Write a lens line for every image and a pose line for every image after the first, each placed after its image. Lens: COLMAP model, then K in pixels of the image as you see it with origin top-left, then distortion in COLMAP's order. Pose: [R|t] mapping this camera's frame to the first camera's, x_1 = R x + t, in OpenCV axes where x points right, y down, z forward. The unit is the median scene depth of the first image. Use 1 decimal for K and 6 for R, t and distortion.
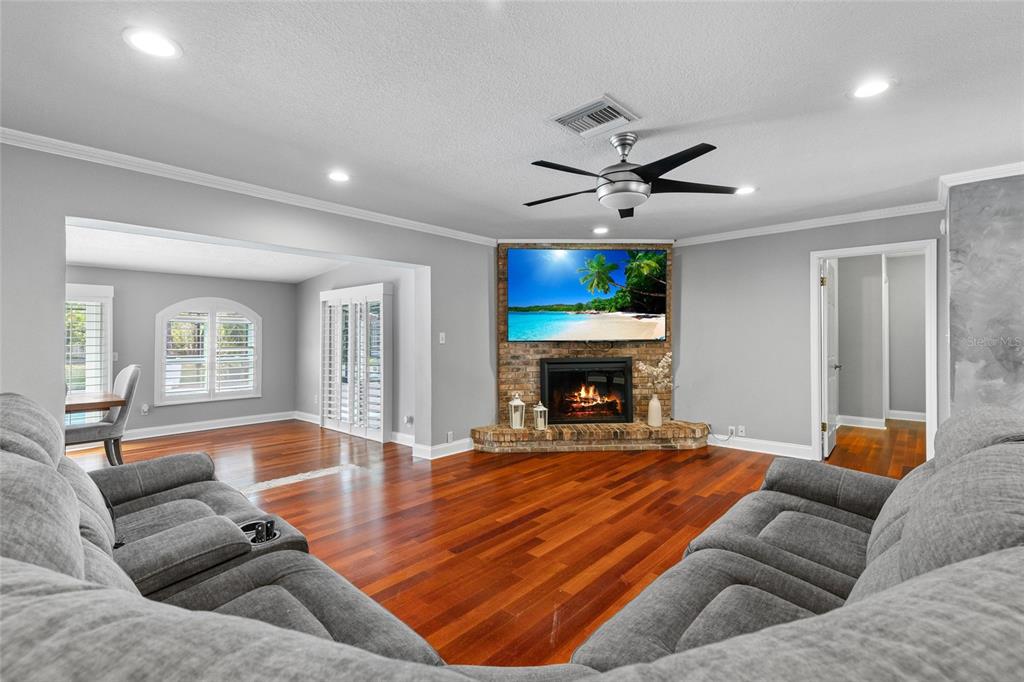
lens RADIAL K [[463.7, 0, 516.0], [0, 463.7, 337.3], [0, 0, 1]] dist [0.001876, 0.001194]
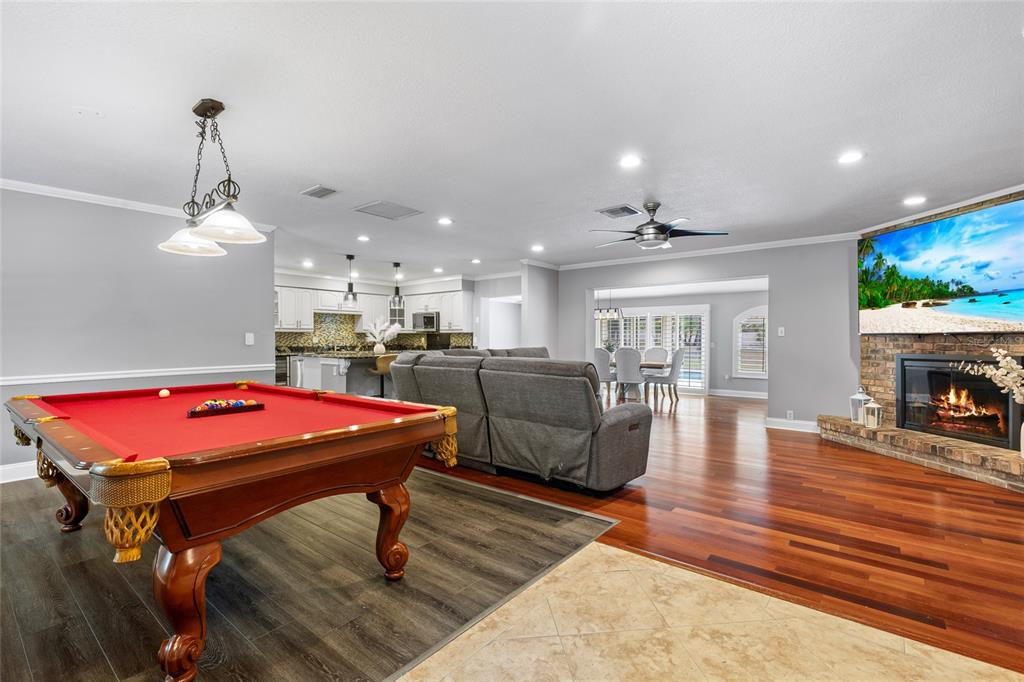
lens RADIAL K [[463.7, 0, 511.5], [0, 463.7, 342.8], [0, 0, 1]] dist [0.001876, 0.001194]
pose [[0.029141, 0.008148, -0.999542, 0.930729], [0.005704, 0.999949, 0.008318, 0.013879], [0.999559, -0.005944, 0.029093, 0.228387]]
